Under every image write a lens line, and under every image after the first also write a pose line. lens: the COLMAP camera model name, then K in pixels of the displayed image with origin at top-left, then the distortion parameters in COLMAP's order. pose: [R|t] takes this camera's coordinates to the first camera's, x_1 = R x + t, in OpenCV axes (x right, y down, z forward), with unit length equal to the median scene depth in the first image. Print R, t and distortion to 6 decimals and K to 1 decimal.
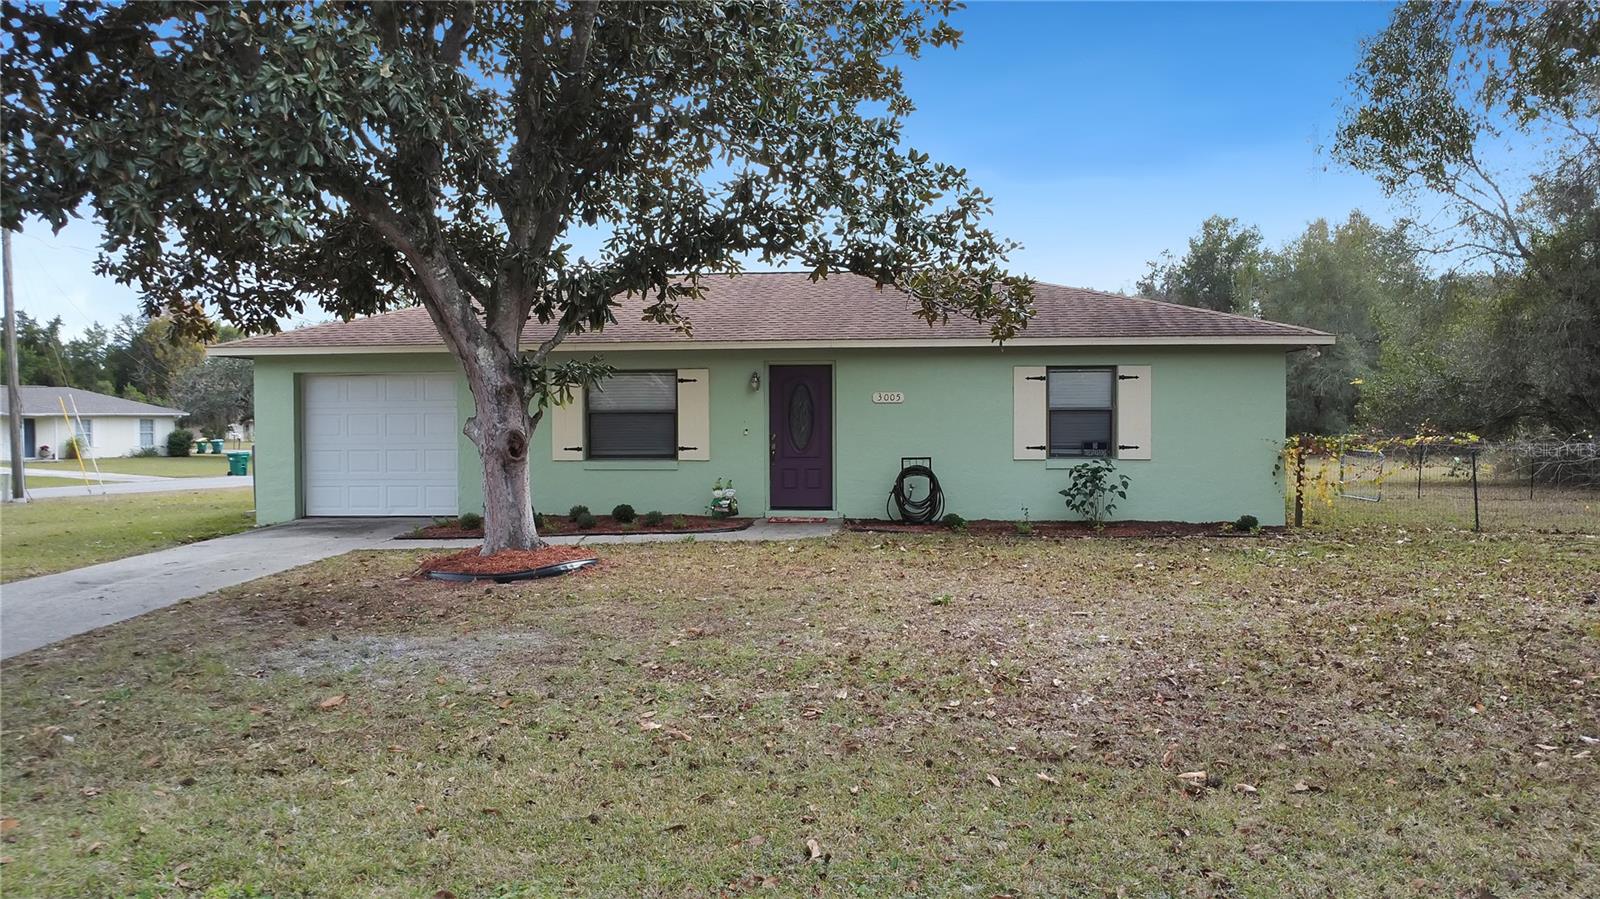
lens RADIAL K [[1167.0, 0, 802.9], [0, 1167.0, 445.7], [0, 0, 1]] dist [-0.031093, -0.010326]
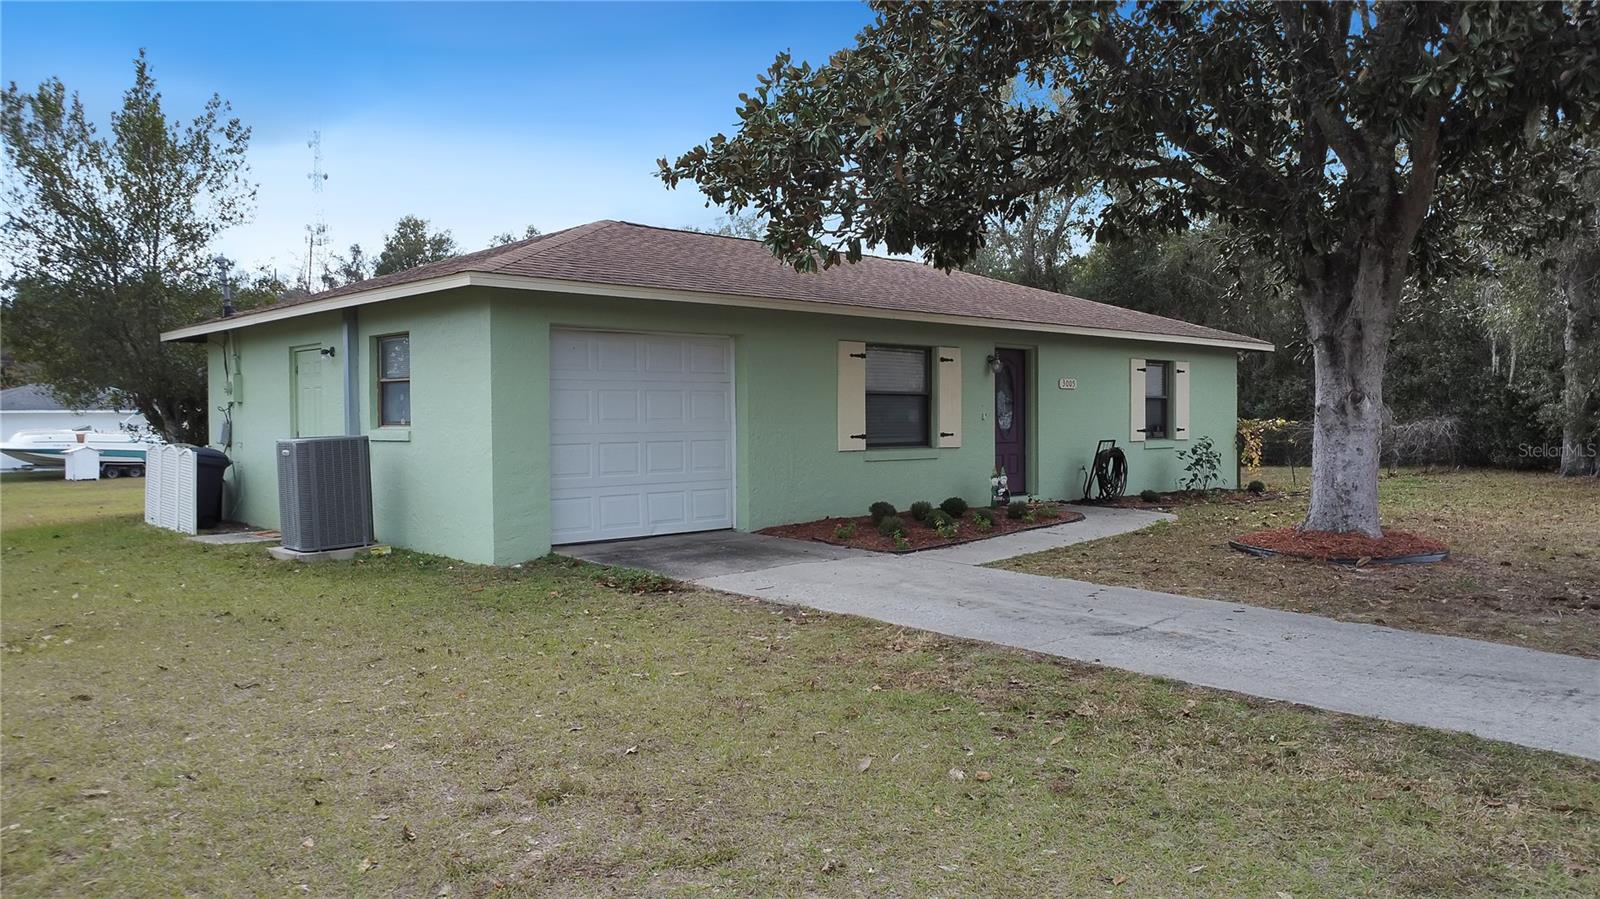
lens RADIAL K [[1167.0, 0, 802.3], [0, 1167.0, 448.8], [0, 0, 1]] dist [-0.031093, -0.010326]
pose [[0.681943, -0.018816, 0.731163, -0.832069], [0.020070, 0.999774, 0.007010, 0.004724], [-0.731130, 0.009894, 0.682166, 0.459249]]
